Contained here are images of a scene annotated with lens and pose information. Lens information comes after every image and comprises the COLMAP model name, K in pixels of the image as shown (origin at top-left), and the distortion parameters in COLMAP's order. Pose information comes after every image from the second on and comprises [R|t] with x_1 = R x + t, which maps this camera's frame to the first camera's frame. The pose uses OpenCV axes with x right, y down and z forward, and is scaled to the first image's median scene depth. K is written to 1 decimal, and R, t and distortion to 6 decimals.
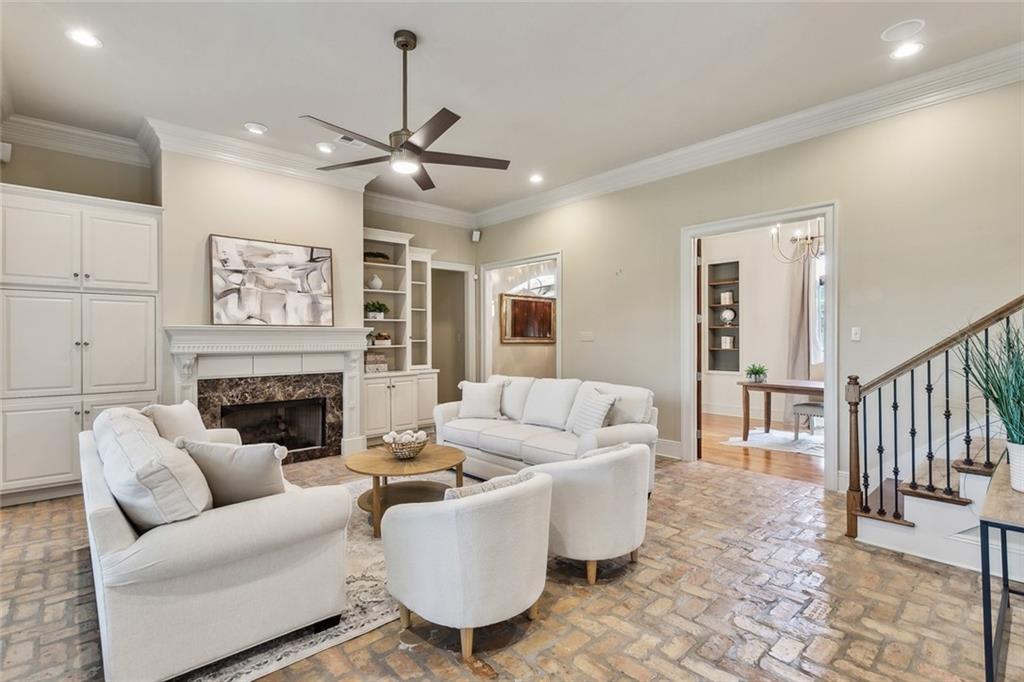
lens RADIAL K [[492.3, 0, 513.2], [0, 492.3, 342.4], [0, 0, 1]] dist [0.001187, 0.000217]
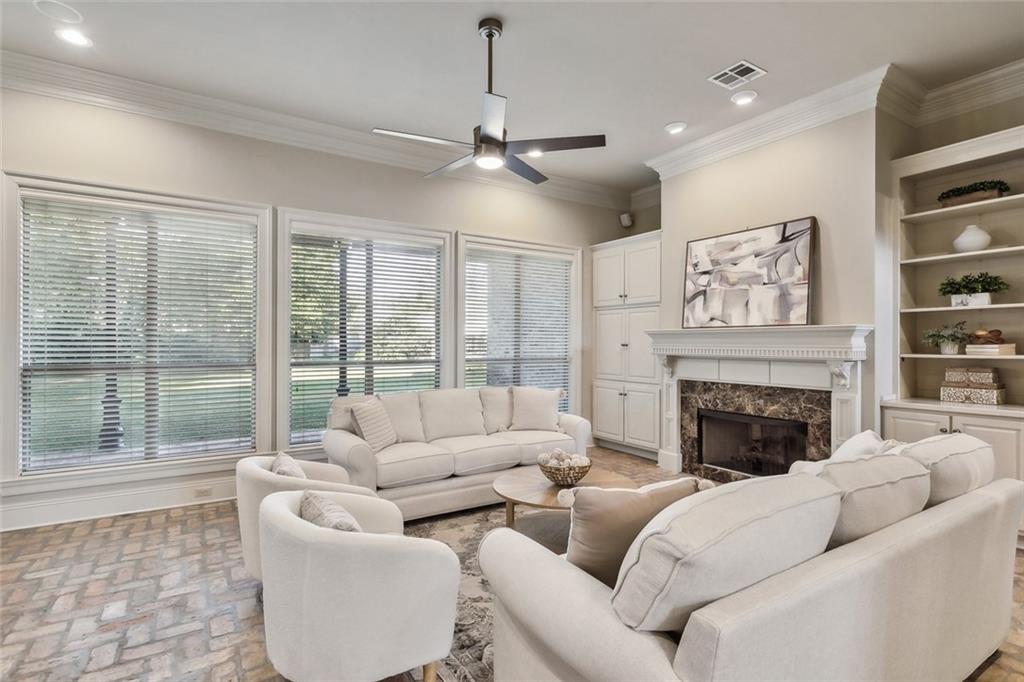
lens RADIAL K [[492.3, 0, 513.2], [0, 492.3, 342.4], [0, 0, 1]] dist [0.001187, 0.000217]
pose [[-0.171861, 0.003862, -0.985114, 0.452936], [-0.007687, 0.999957, 0.005261, -0.007946], [0.985091, 0.008477, -0.171824, 0.767477]]
